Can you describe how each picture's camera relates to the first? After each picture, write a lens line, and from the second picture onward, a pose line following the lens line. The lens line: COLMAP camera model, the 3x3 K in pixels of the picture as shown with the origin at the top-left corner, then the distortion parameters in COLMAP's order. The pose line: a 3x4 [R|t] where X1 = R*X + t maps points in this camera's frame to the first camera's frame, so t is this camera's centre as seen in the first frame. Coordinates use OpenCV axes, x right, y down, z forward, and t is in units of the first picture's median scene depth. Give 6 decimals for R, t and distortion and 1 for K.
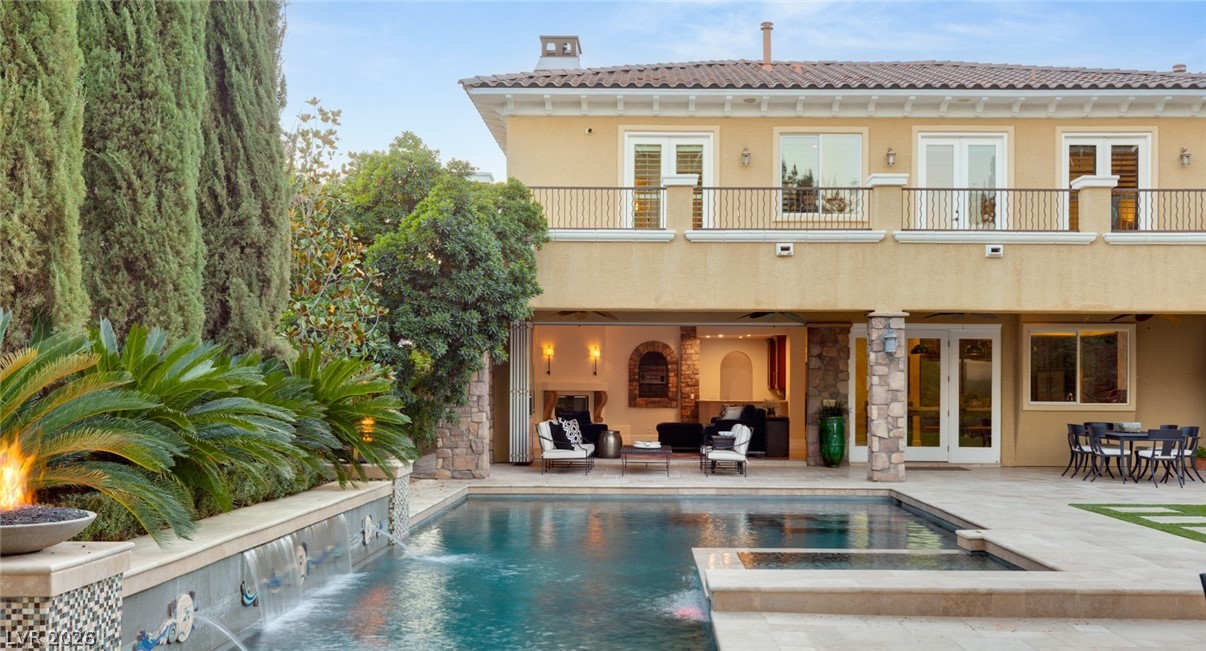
lens RADIAL K [[1046.9, 0, 602.9], [0, 1046.9, 351.0], [0, 0, 1]] dist [-0.000088, 0.007159]
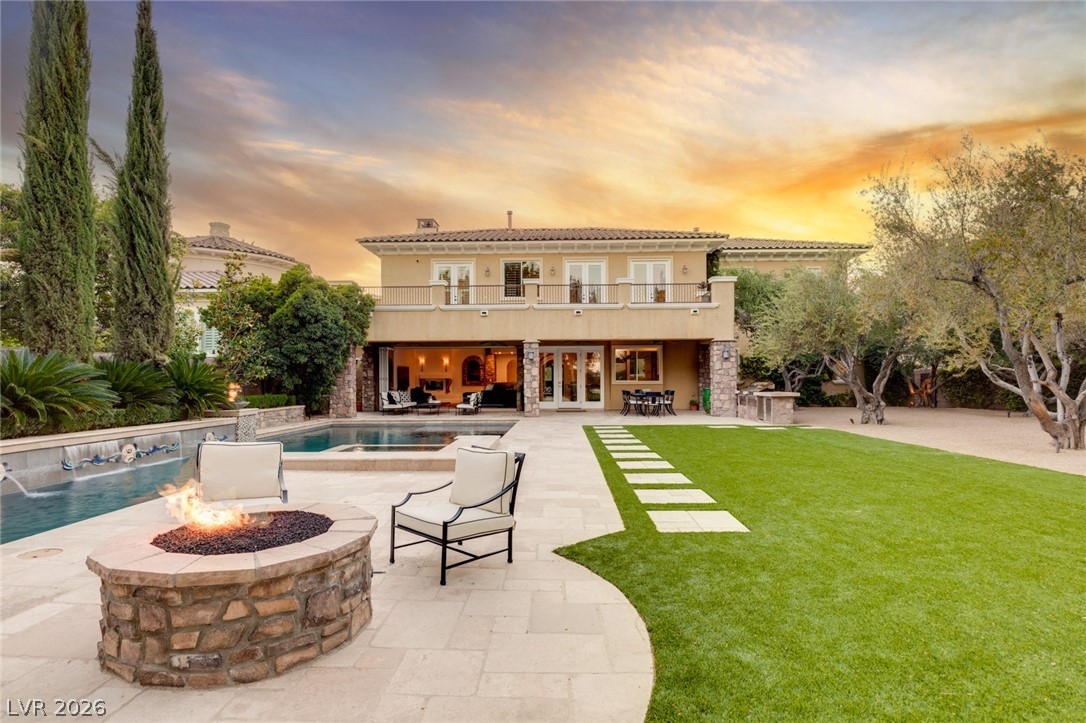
lens RADIAL K [[482.6, 0, 546.5], [0, 482.6, 359.3], [0, 0, 1]] dist [0.003566, 0.000023]
pose [[0.999885, -0.012280, -0.008908, 0.308460], [0.012237, 0.999913, -0.004908, 0.007430], [0.008968, 0.004798, 0.999948, -0.024935]]
